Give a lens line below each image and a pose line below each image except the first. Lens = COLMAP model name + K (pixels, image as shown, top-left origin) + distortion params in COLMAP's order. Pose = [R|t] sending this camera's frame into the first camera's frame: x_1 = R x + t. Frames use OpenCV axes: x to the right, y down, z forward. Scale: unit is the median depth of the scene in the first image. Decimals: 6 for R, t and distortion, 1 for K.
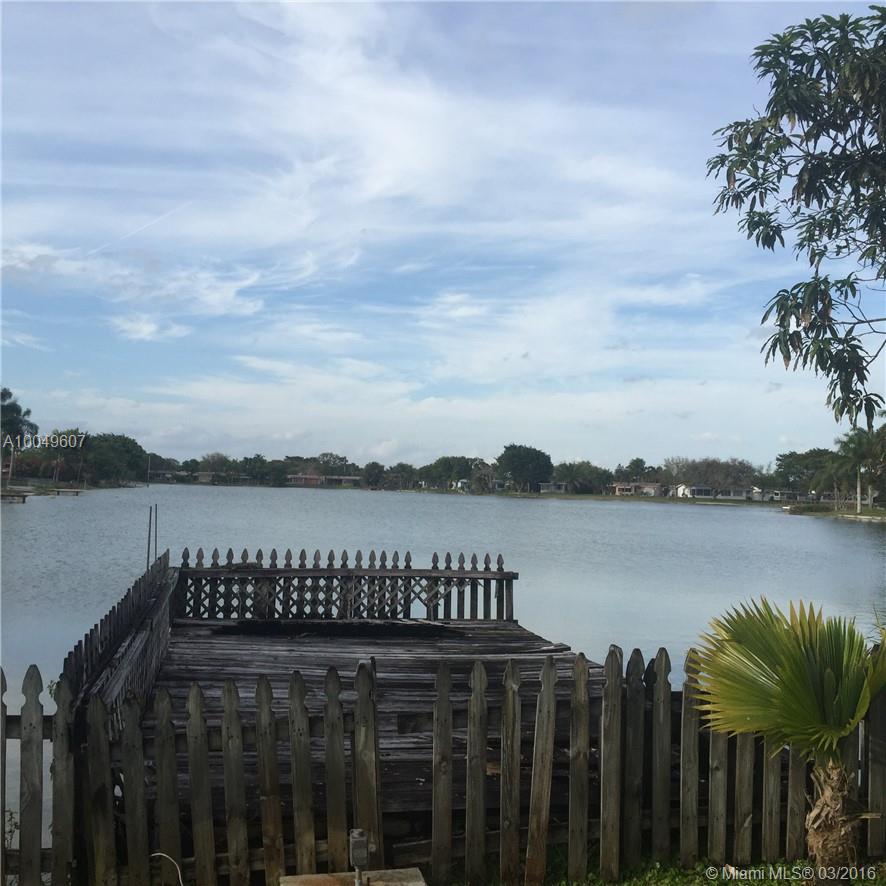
lens RADIAL K [[1003.6, 0, 447.5], [0, 1003.6, 441.9], [0, 0, 1]] dist [0.036818, 0.000000]
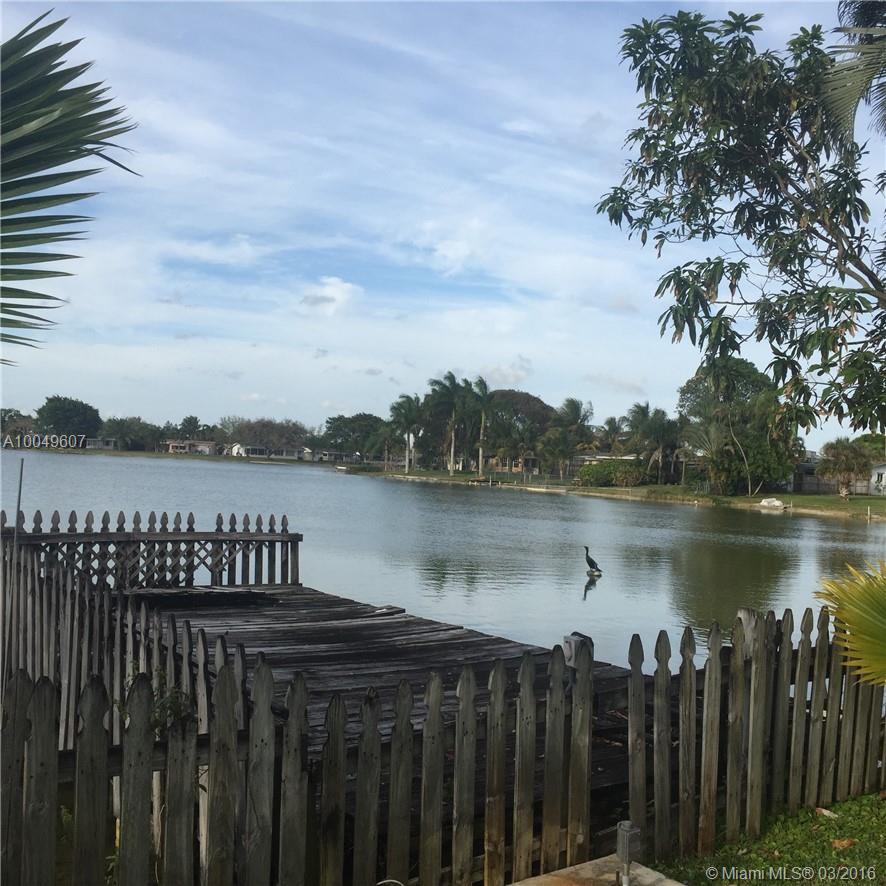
lens RADIAL K [[1003.6, 0, 432.3], [0, 1003.6, 435.9], [0, 0, 1]] dist [0.036818, 0.000000]
pose [[0.907994, 0.028774, 0.417994, -0.223836], [-0.043509, 0.998721, 0.025764, 0.007616], [-0.416718, -0.041580, 0.908085, 0.091824]]
